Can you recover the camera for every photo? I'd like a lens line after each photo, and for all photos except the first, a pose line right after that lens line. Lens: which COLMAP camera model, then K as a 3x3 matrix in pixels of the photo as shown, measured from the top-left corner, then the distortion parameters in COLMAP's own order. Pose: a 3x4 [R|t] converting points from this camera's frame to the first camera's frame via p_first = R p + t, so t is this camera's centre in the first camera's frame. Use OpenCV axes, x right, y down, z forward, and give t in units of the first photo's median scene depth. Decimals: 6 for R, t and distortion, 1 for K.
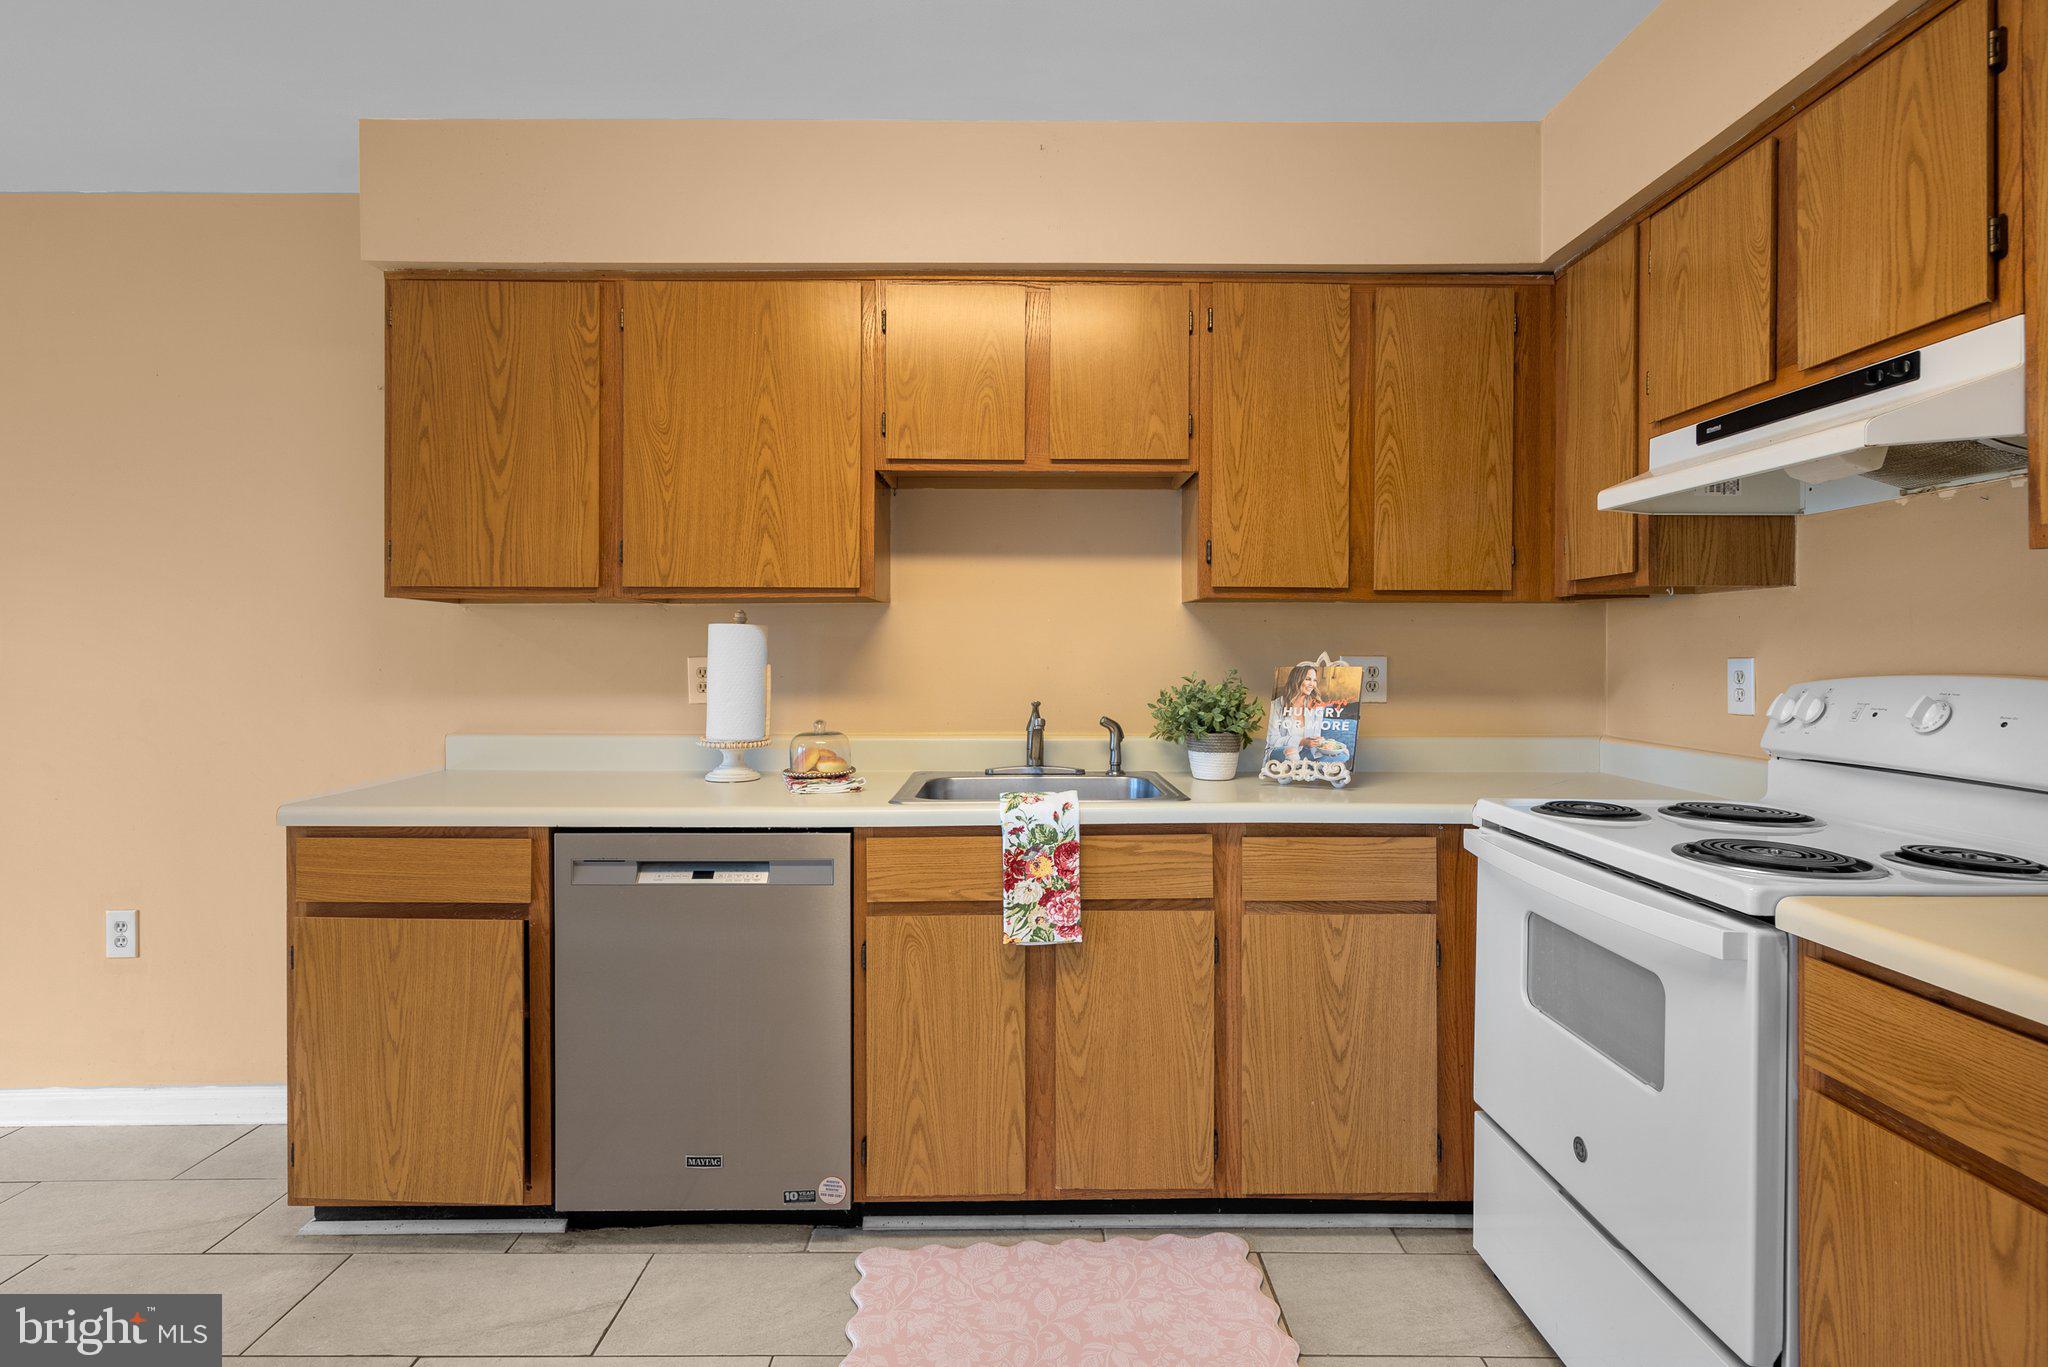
lens RADIAL K [[1019.8, 0, 1025.4], [0, 1019.8, 659.2], [0, 0, 1]] dist [0.000259, -0.000394]
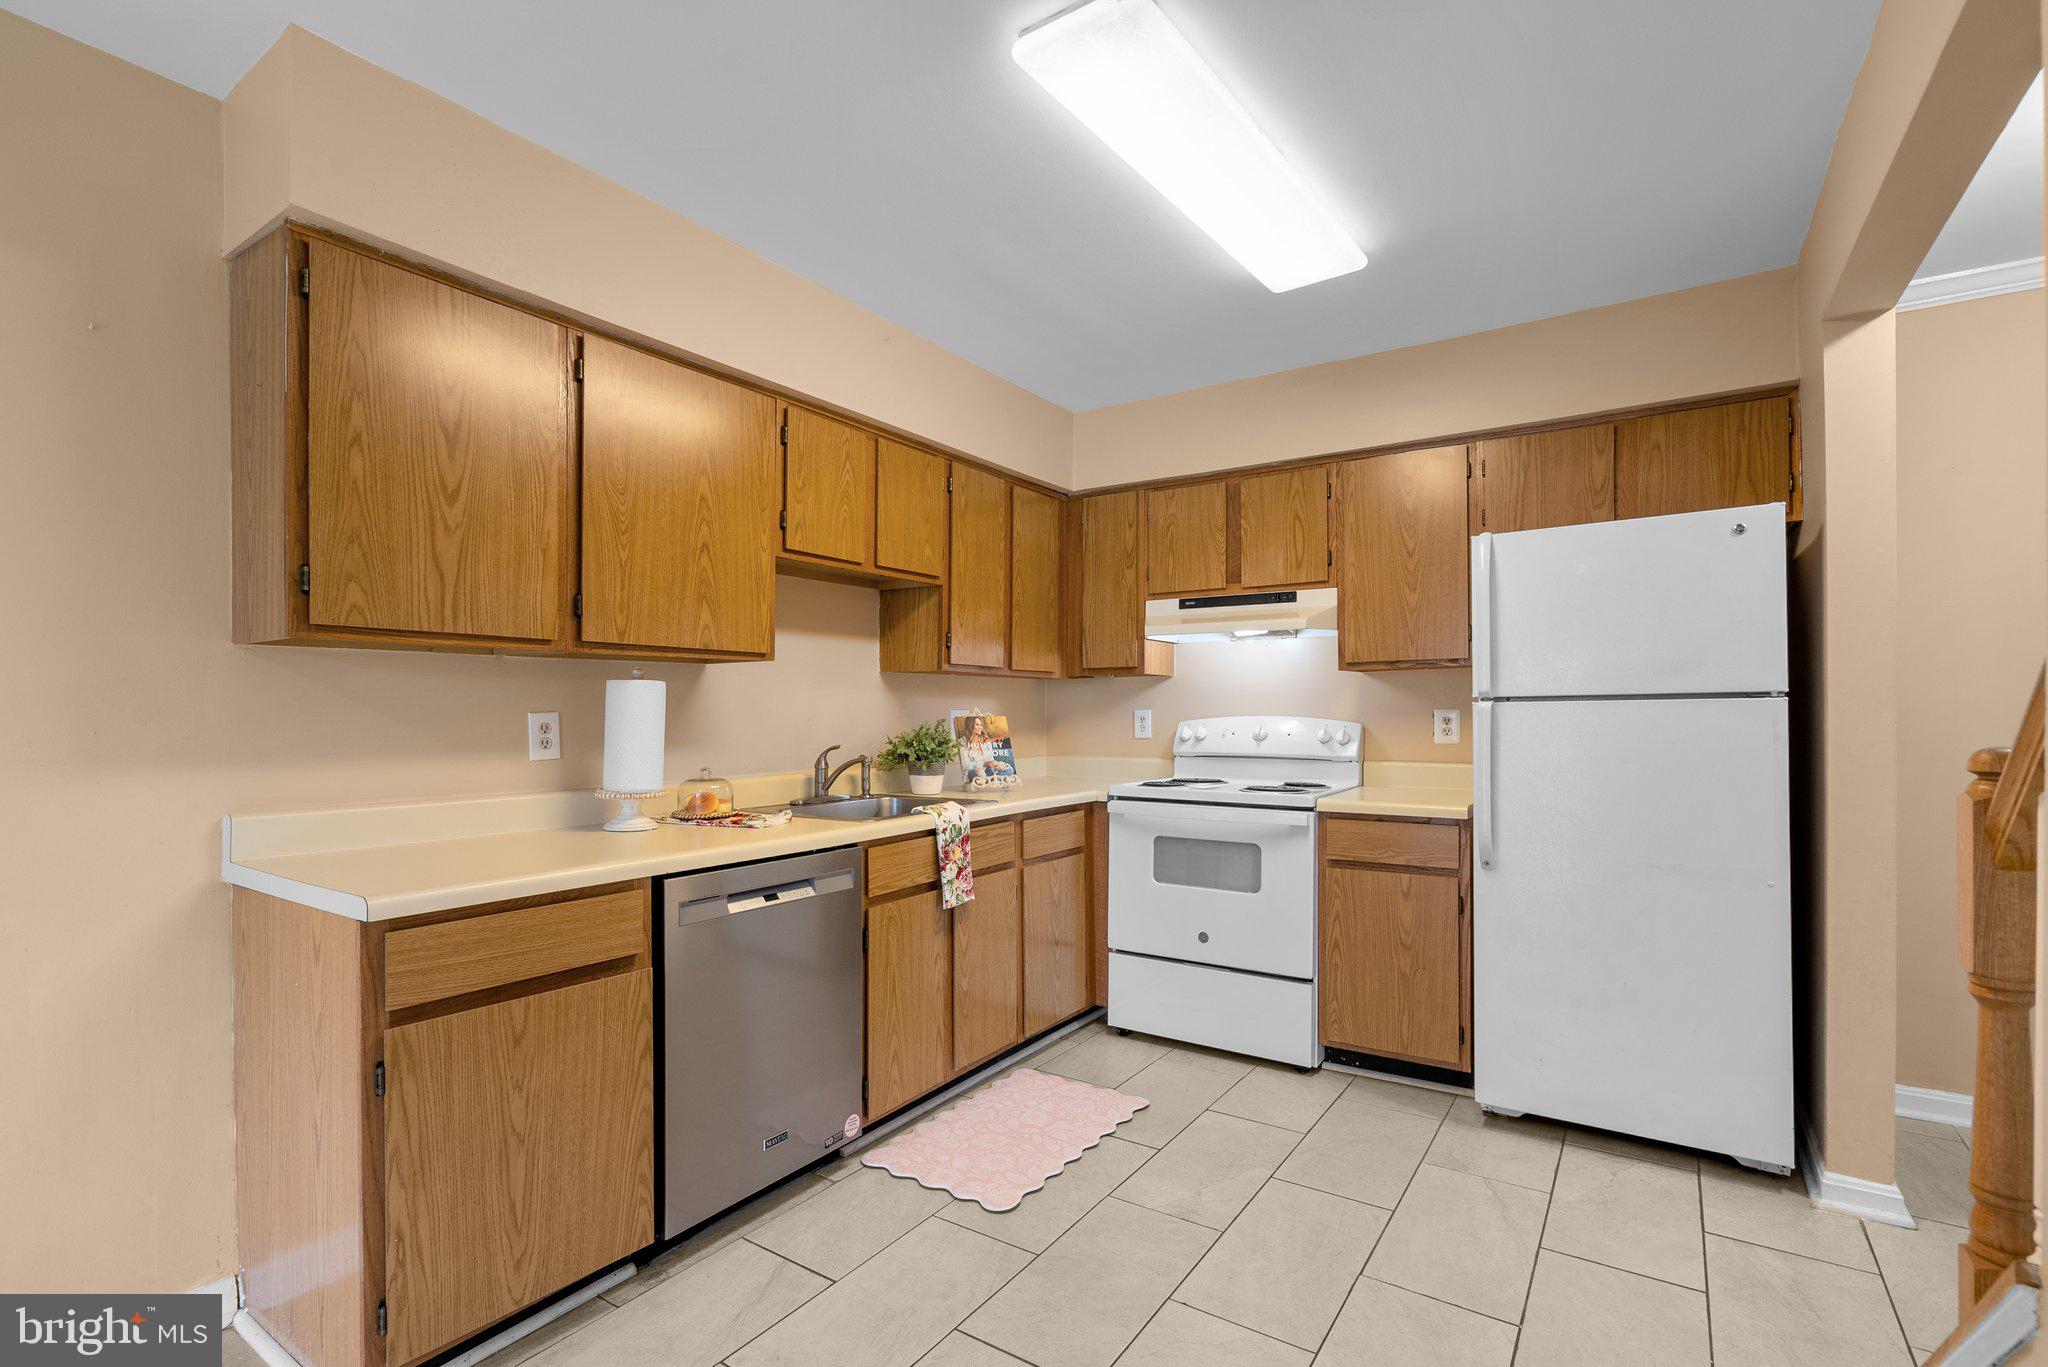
lens RADIAL K [[937.8, 0, 1043.5], [0, 937.8, 718.0], [0, 0, 1]] dist [-0.003568, -0.000160]
pose [[0.557240, -0.009604, 0.830296, -1.029973], [0.006720, 0.999953, 0.007056, 0.000271], [-0.830325, 0.001647, 0.557278, 0.140440]]
